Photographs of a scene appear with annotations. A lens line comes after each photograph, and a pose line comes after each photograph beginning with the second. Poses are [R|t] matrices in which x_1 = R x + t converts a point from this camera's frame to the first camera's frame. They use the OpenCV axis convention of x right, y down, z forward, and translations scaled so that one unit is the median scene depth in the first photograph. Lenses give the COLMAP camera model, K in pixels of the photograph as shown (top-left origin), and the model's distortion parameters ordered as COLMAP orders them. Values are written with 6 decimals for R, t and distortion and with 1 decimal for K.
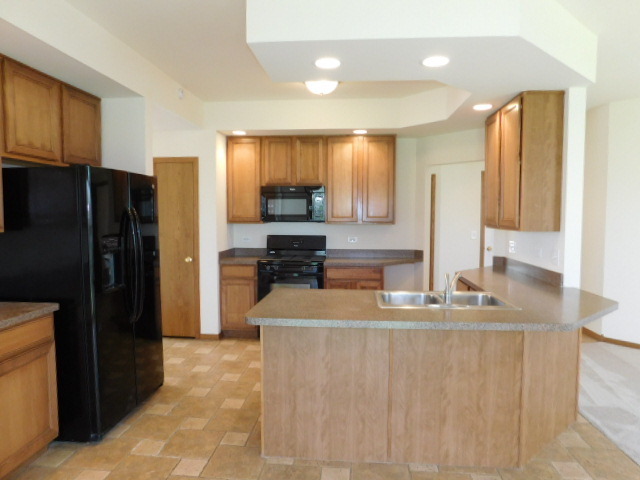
lens RADIAL K [[421.6, 0, 321.6], [0, 421.6, 237.5], [0, 0, 1]] dist [-0.071538, 0.054160]
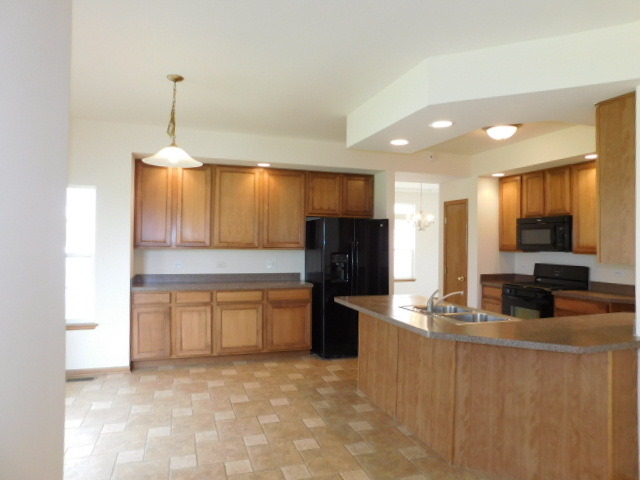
lens RADIAL K [[421.6, 0, 320.9], [0, 421.6, 238.0], [0, 0, 1]] dist [-0.071538, 0.054160]
pose [[0.402487, -0.007023, -0.915399, 1.137073], [-0.059477, 0.997657, -0.033805, -0.003714], [0.913491, 0.068052, 0.401127, 0.138686]]
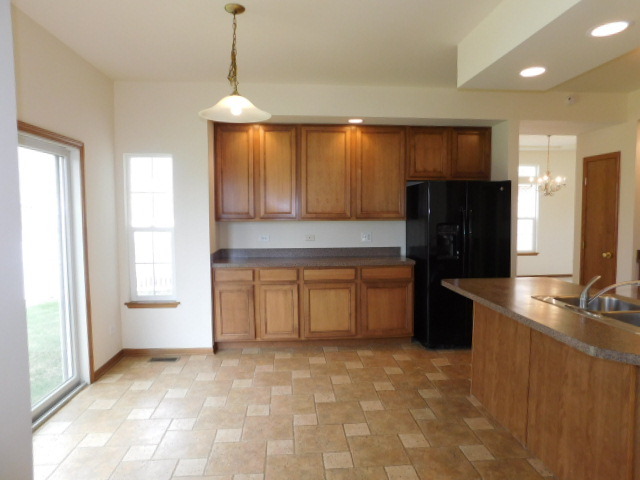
lens RADIAL K [[421.6, 0, 322.1], [0, 421.6, 239.2], [0, 0, 1]] dist [-0.071538, 0.054160]
pose [[0.169946, 0.059082, -0.983681, 0.897388], [-0.047105, 0.997547, 0.051777, -0.006116], [0.984327, 0.037537, 0.172312, 0.251247]]
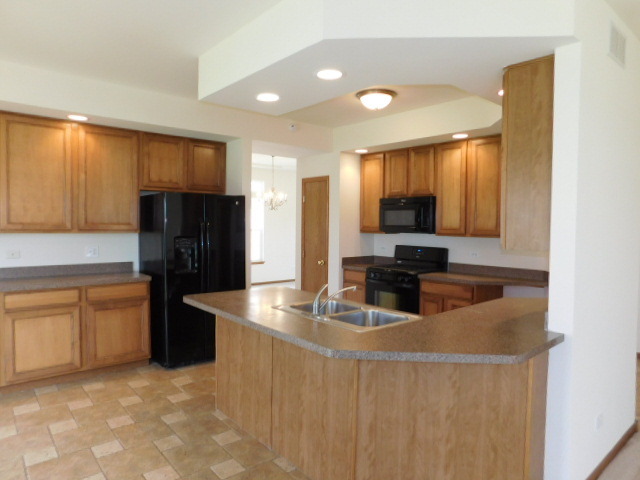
lens RADIAL K [[421.6, 0, 321.4], [0, 421.6, 238.2], [0, 0, 1]] dist [-0.071538, 0.054160]
pose [[0.715194, 0.031850, -0.698200, 0.854904], [-0.048730, 0.998802, -0.004354, -0.016775], [0.697225, 0.037137, 0.715889, 0.236138]]
